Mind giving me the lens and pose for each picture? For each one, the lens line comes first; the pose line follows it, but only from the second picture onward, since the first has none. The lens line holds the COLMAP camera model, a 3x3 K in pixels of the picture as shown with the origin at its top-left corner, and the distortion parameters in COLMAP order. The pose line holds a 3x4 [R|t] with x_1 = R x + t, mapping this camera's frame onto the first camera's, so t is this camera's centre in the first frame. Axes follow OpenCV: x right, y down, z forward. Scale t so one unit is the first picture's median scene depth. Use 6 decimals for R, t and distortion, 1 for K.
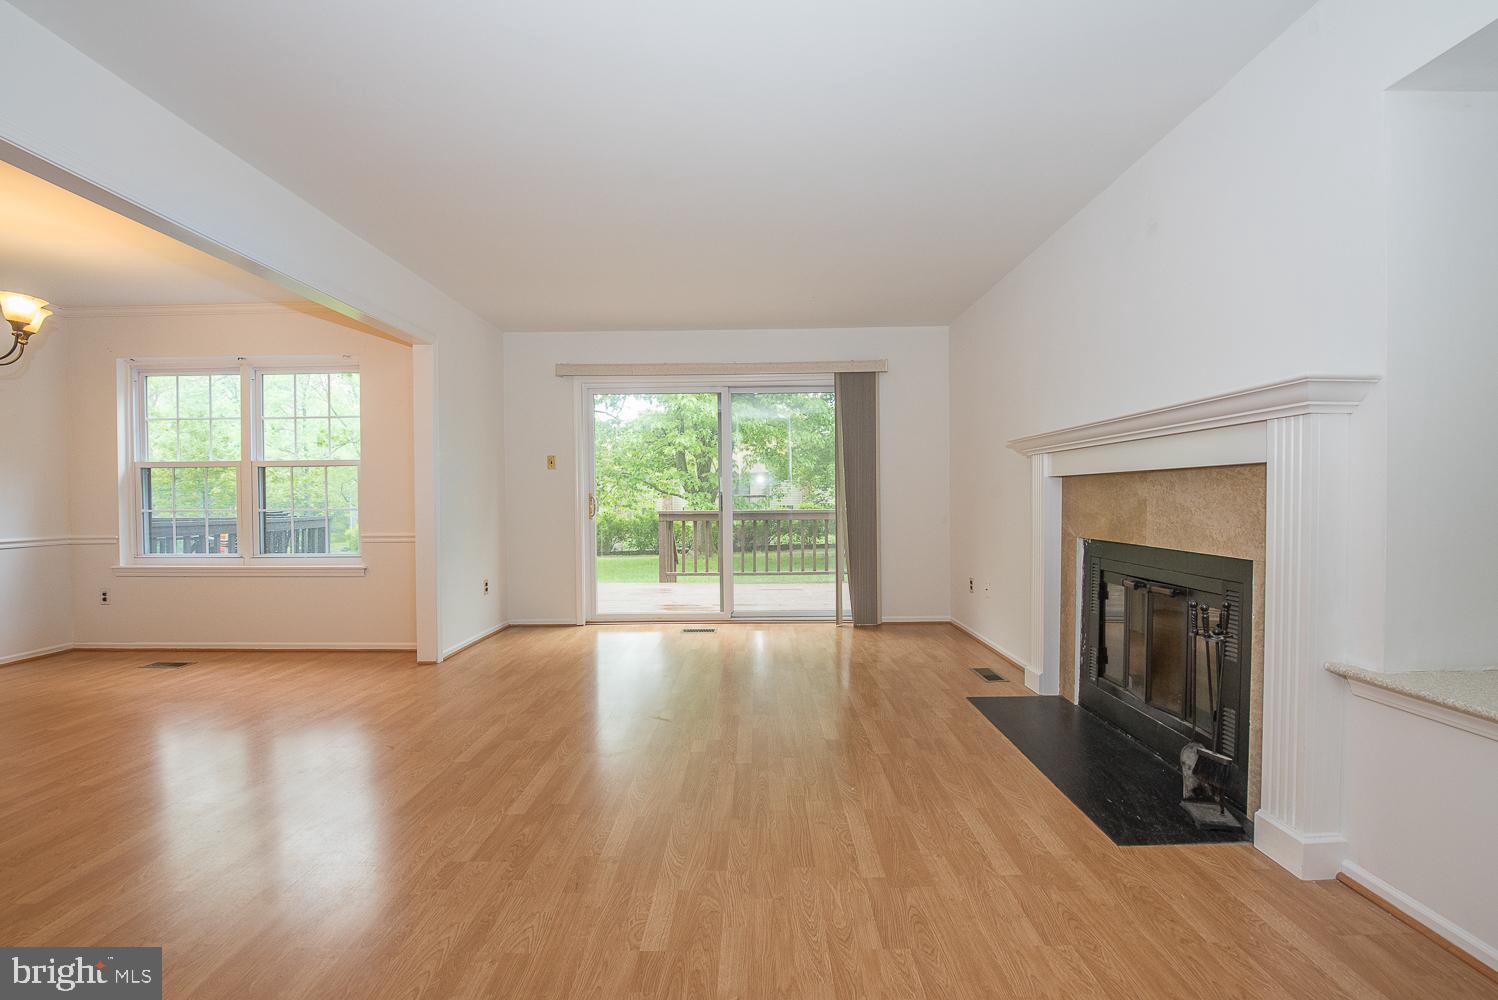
lens RADIAL K [[594.7, 0, 752.0], [0, 594.7, 507.4], [0, 0, 1]] dist [-0.013905, -0.000970]
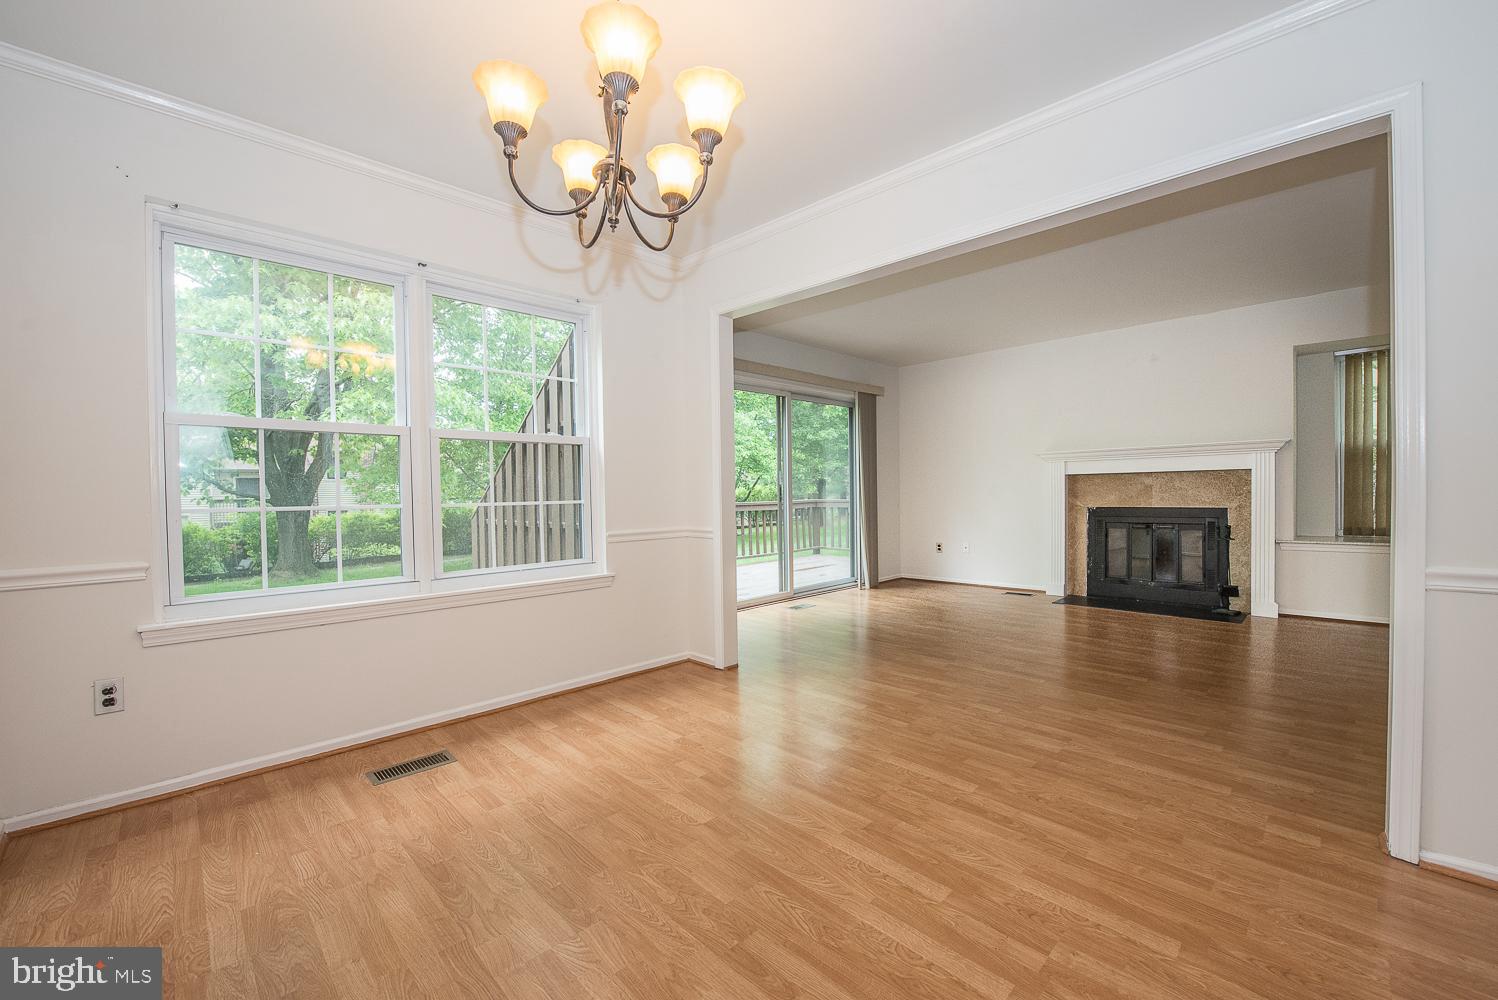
lens RADIAL K [[594.7, 0, 755.2], [0, 594.7, 498.3], [0, 0, 1]] dist [-0.013905, -0.000970]
pose [[0.699275, -0.009614, 0.714788, -1.083152], [0.023363, 0.999683, -0.009410, 0.012169], [-0.714471, 0.023280, 0.699278, 0.307424]]
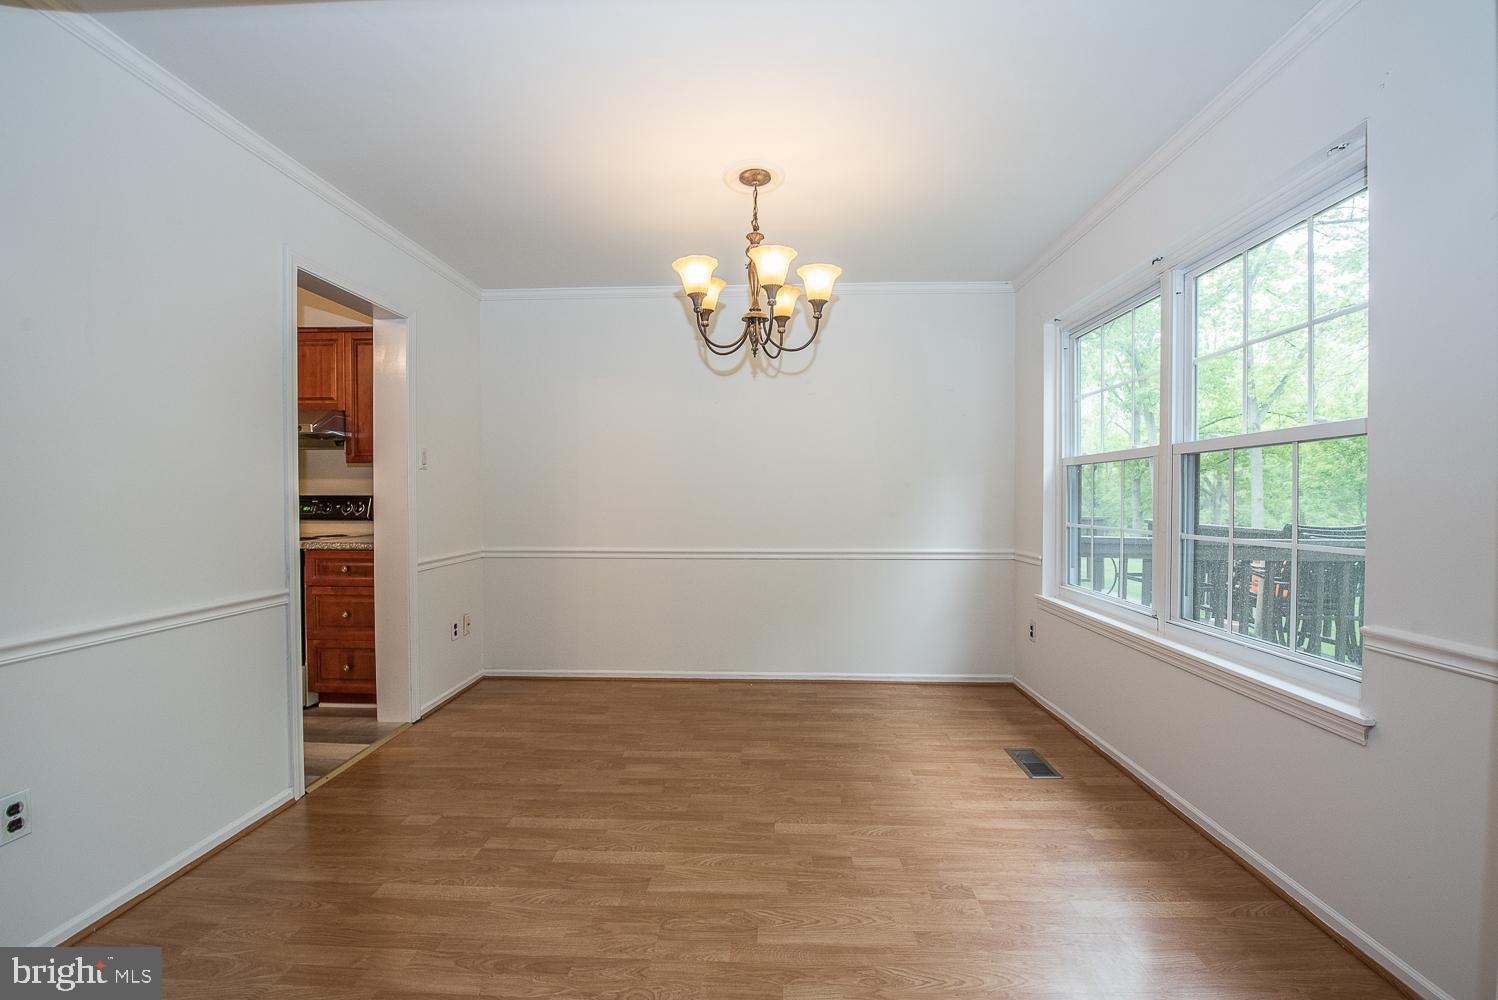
lens RADIAL K [[594.7, 0, 751.8], [0, 594.7, 506.8], [0, 0, 1]] dist [-0.013905, -0.000970]
pose [[-0.024960, 0.025381, -0.999366, -0.302507], [-0.018557, 0.999494, 0.025848, -0.029004], [0.999516, 0.019191, -0.024476, 0.638605]]
